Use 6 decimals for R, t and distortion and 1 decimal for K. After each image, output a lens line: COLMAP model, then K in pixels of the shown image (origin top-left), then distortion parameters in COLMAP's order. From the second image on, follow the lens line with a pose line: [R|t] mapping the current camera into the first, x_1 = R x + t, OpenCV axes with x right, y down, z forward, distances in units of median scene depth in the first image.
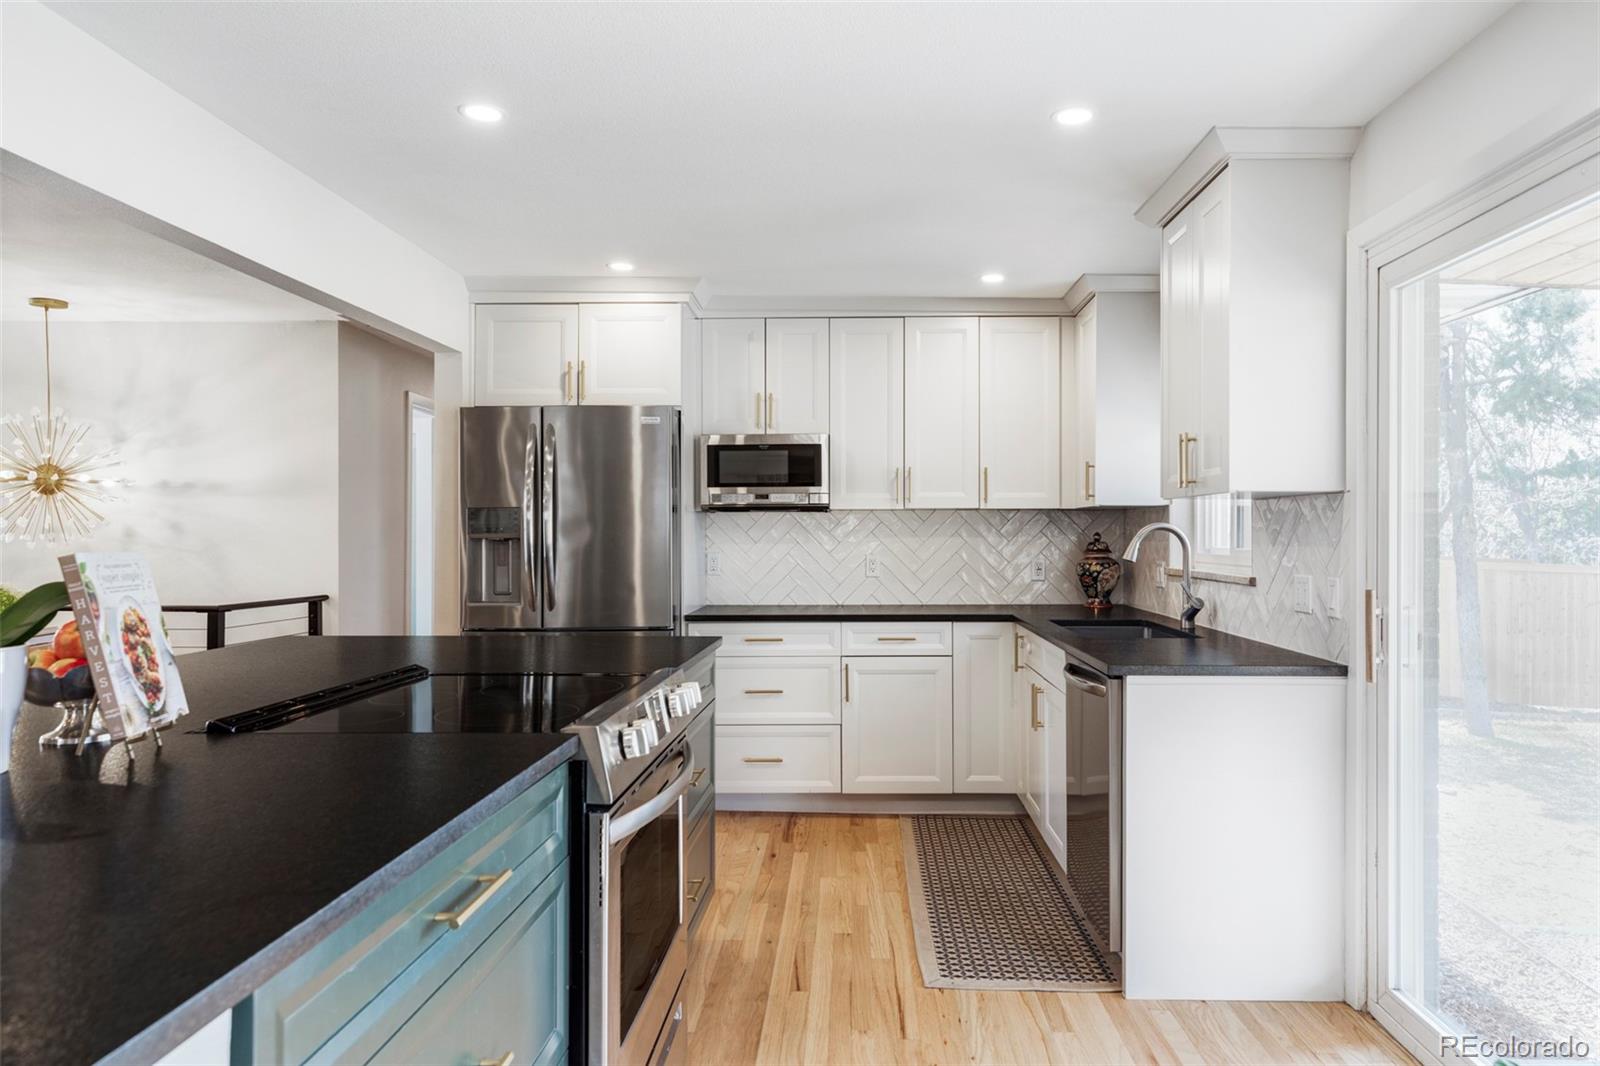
lens RADIAL K [[1011.4, 0, 808.9], [0, 1011.4, 529.8], [0, 0, 1]] dist [-0.003614, 0.001678]
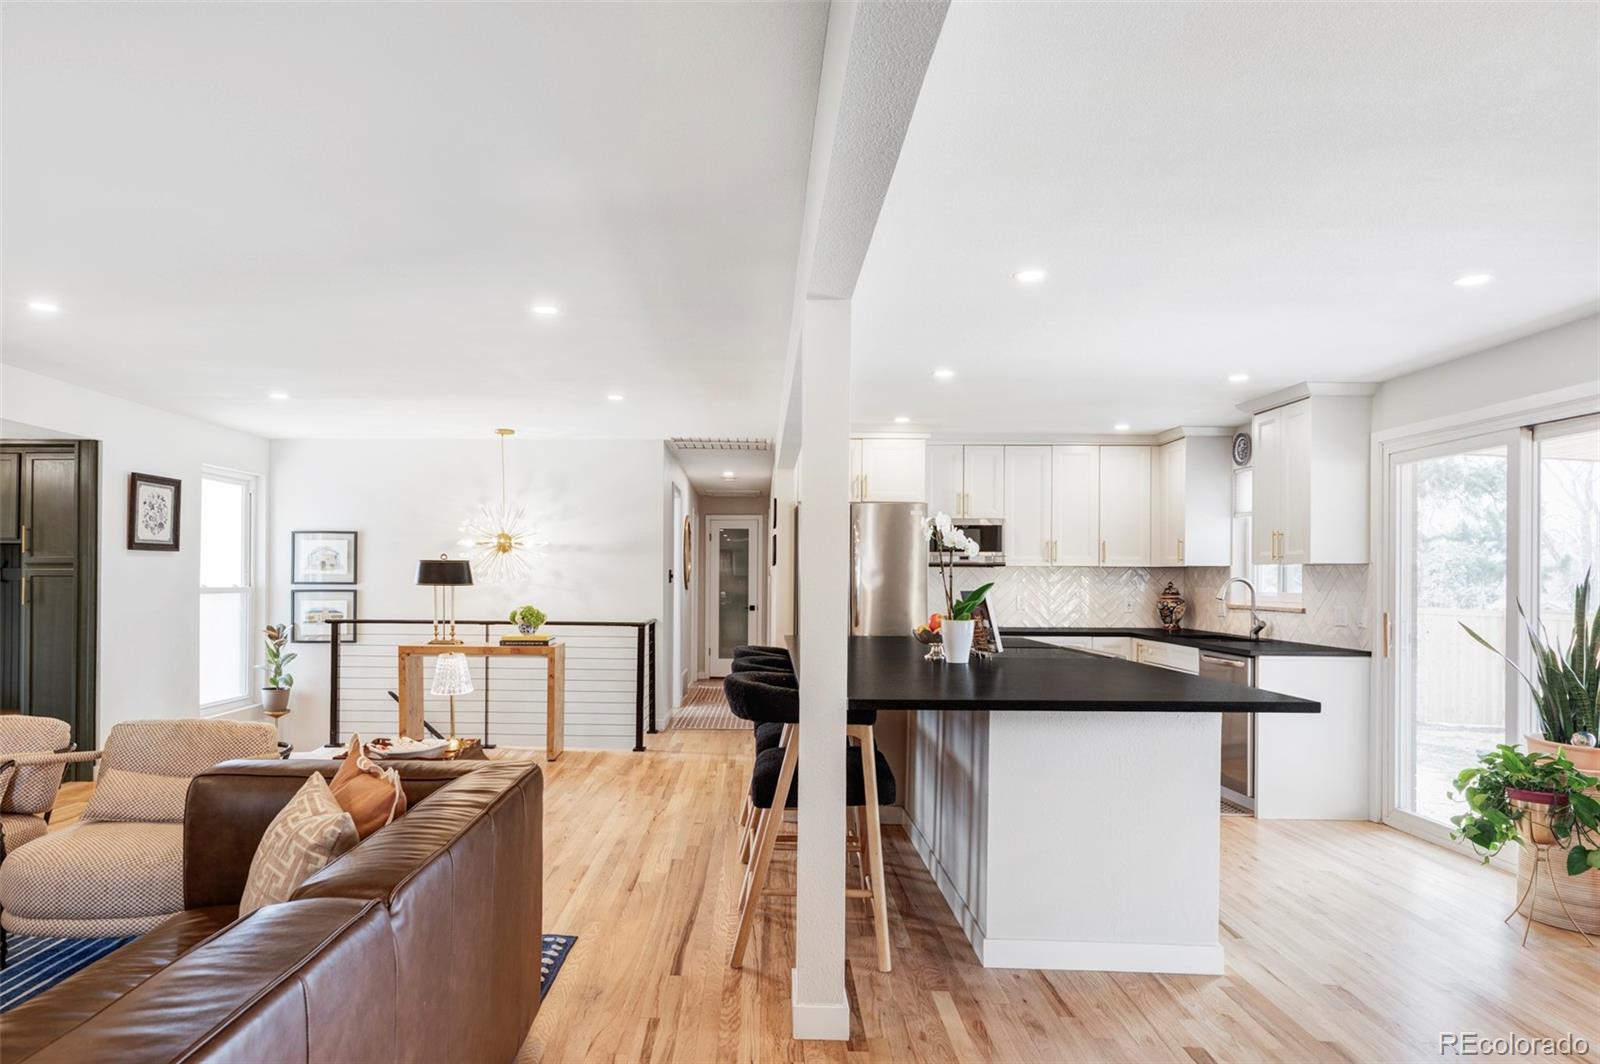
lens RADIAL K [[933.9, 0, 736.6], [0, 933.9, 569.4], [0, 0, 1]] dist [0.002201, -0.000328]
pose [[0.999959, 0.007997, -0.004345, -0.409507], [-0.008020, 0.999954, -0.005289, -0.004211], [0.004302, 0.005323, 0.999977, -0.489382]]
